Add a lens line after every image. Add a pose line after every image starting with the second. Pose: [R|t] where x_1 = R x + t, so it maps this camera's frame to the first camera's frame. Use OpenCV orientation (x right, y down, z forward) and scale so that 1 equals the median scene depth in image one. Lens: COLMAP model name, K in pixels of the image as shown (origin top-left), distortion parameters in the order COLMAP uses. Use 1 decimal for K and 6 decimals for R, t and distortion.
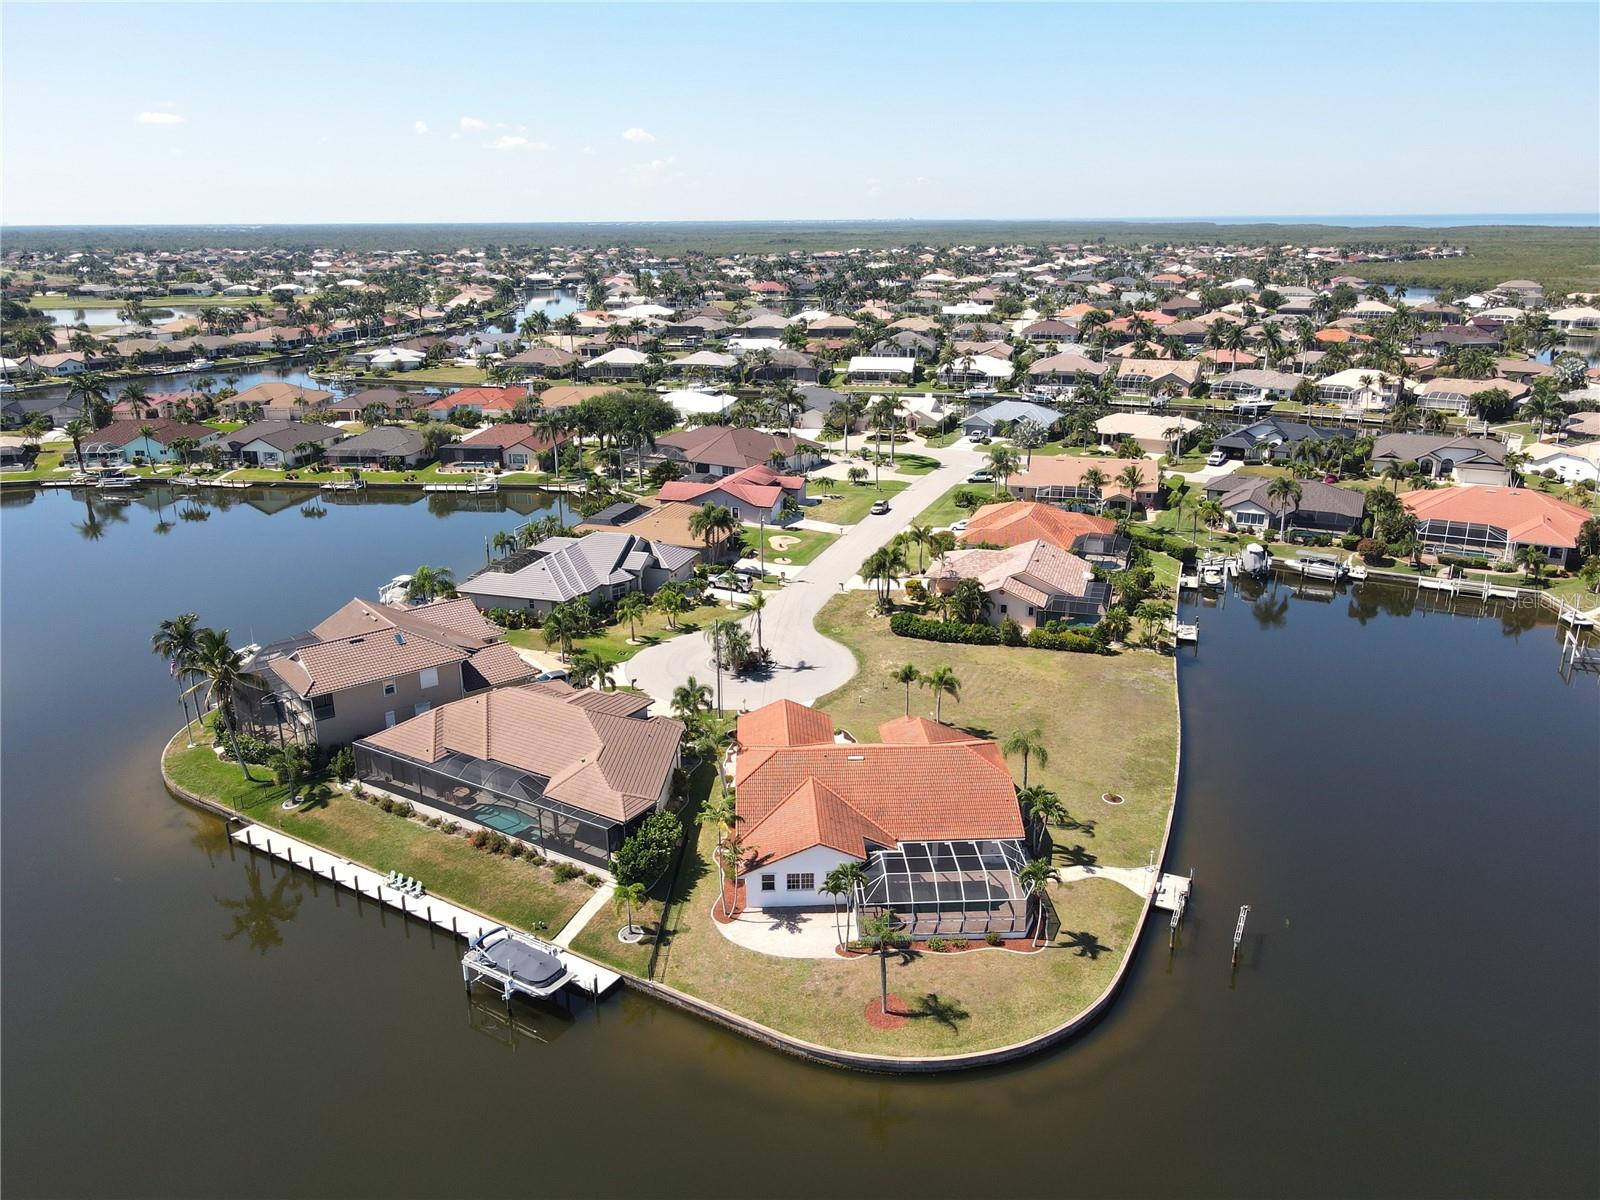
lens RADIAL K [[1178.5, 0, 796.0], [0, 1178.5, 599.3], [0, 0, 1]] dist [-0.011072, 0.043543]
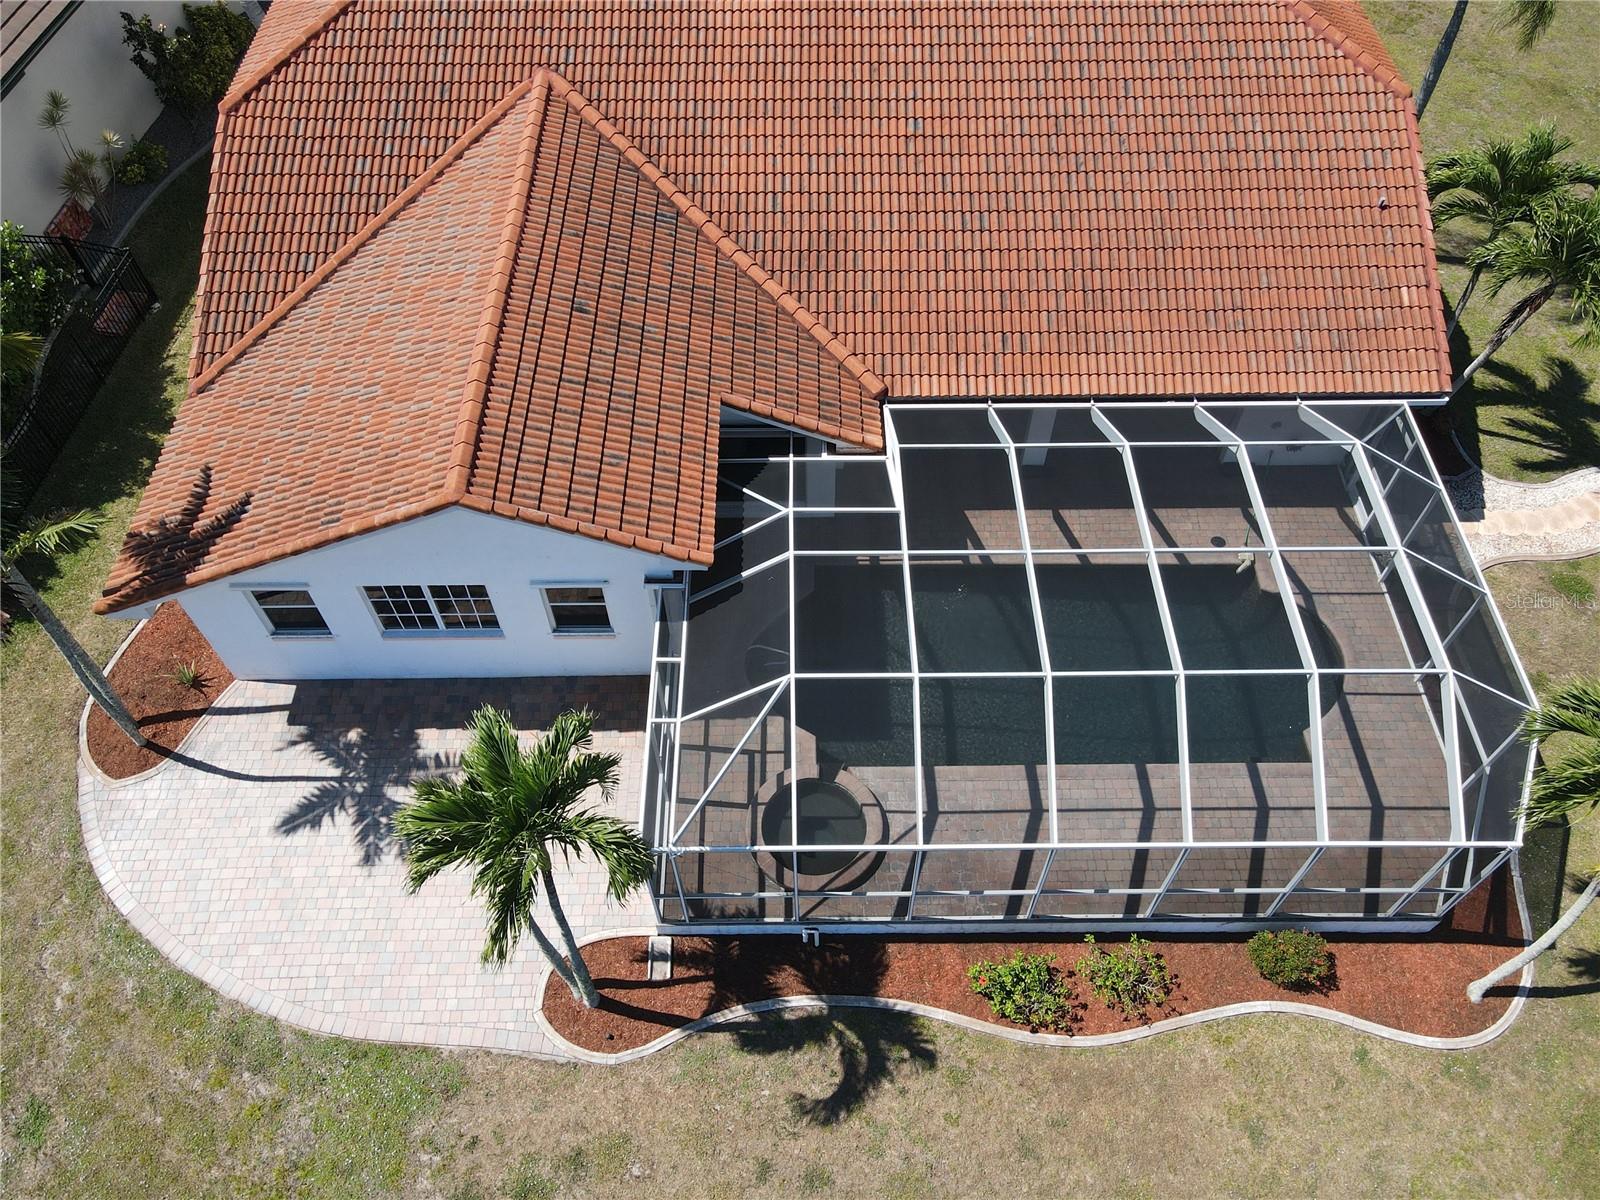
lens RADIAL K [[1178.5, 0, 796.0], [0, 1178.5, 599.3], [0, 0, 1]] dist [-0.011072, 0.043543]
pose [[0.999392, 0.028241, -0.020453, 0.062520], [-0.010915, 0.810436, 0.585726, 0.086257], [0.033118, -0.585147, 0.810251, 0.665877]]
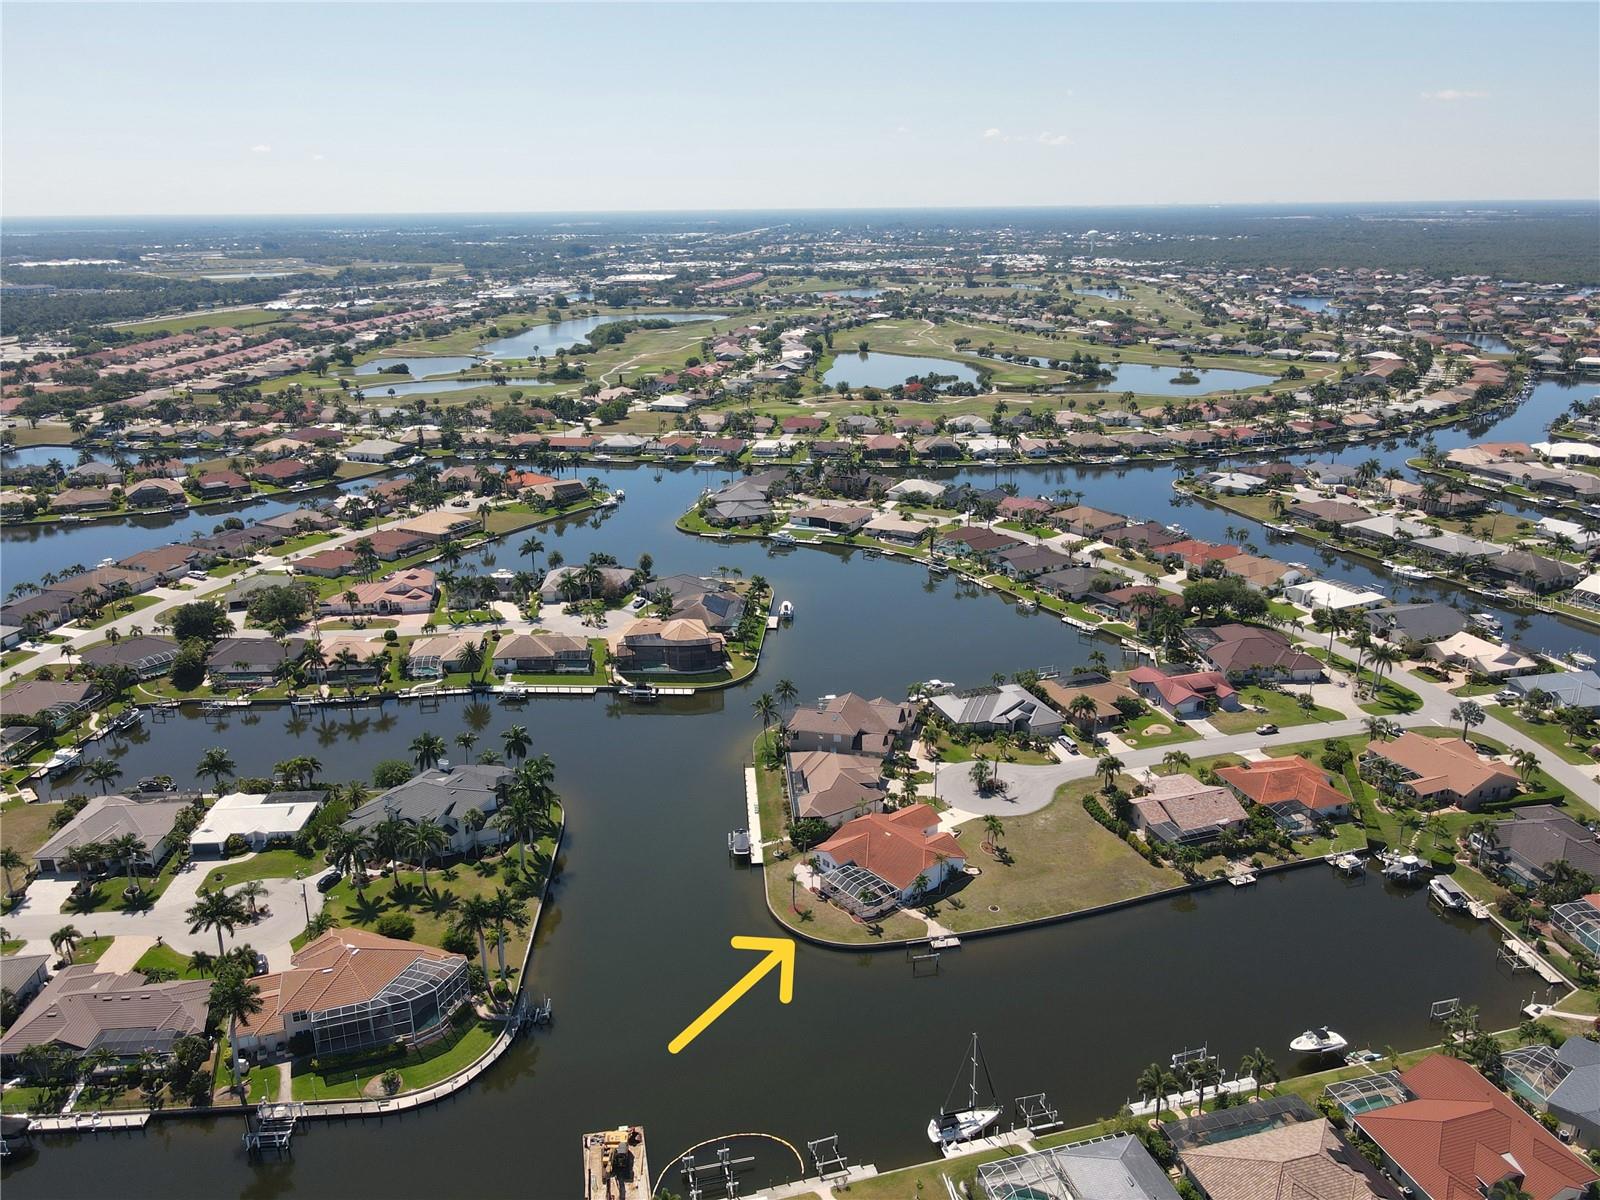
lens RADIAL K [[1178.5, 0, 796.0], [0, 1178.5, 599.3], [0, 0, 1]] dist [-0.011072, 0.043543]
pose [[0.593492, 0.260207, -0.761616, 1.466310], [-0.243765, 0.959963, 0.138018, -0.542948], [0.767037, 0.103743, 0.633160, -0.627577]]
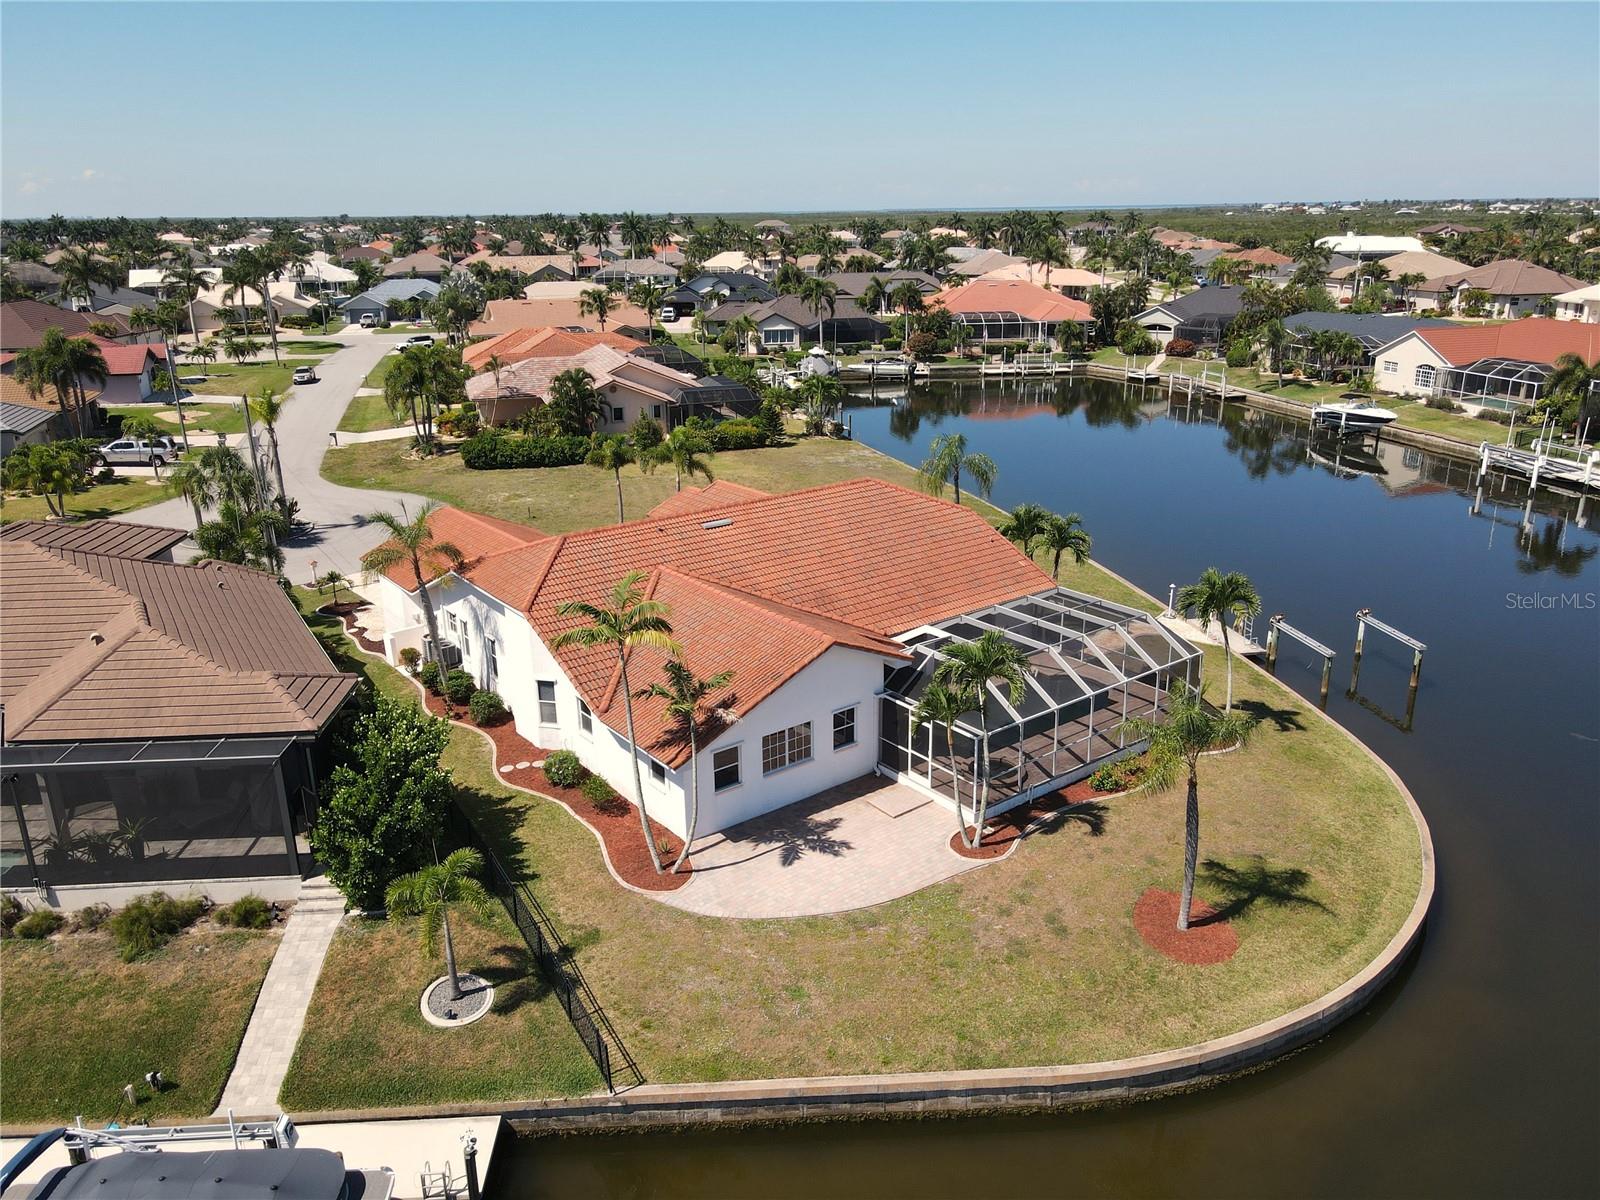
lens RADIAL K [[1178.5, 0, 796.0], [0, 1178.5, 599.3], [0, 0, 1]] dist [-0.011072, 0.043543]
pose [[0.819471, -0.184008, 0.542778, -0.180473], [0.184293, 0.981362, 0.054452, 0.130754], [-0.542681, 0.055408, 0.838109, 0.506228]]
